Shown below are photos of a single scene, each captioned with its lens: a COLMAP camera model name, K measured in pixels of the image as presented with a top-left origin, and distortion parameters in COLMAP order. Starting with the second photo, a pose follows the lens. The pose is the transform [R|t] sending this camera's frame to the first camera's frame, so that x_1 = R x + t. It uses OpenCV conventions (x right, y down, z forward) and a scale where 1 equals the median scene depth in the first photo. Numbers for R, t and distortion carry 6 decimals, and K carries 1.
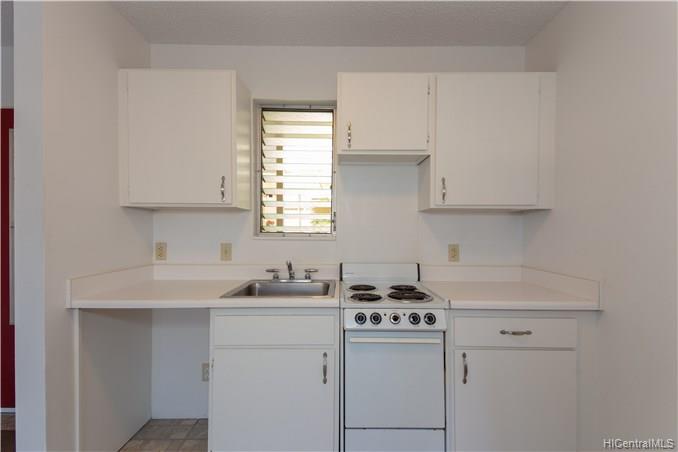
lens RADIAL K [[327.5, 0, 339.3], [0, 327.5, 226.9], [0, 0, 1]] dist [0.025201, 0.000250]
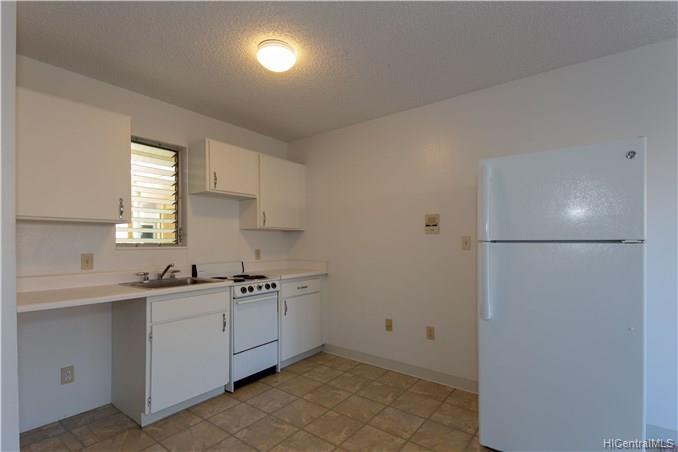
lens RADIAL K [[327.5, 0, 338.8], [0, 327.5, 231.1], [0, 0, 1]] dist [0.025201, 0.000250]
pose [[0.597467, 0.022591, 0.801575, -1.017149], [-0.002280, 0.999647, -0.026474, 0.002659], [-0.801890, 0.013990, 0.597308, -0.468867]]
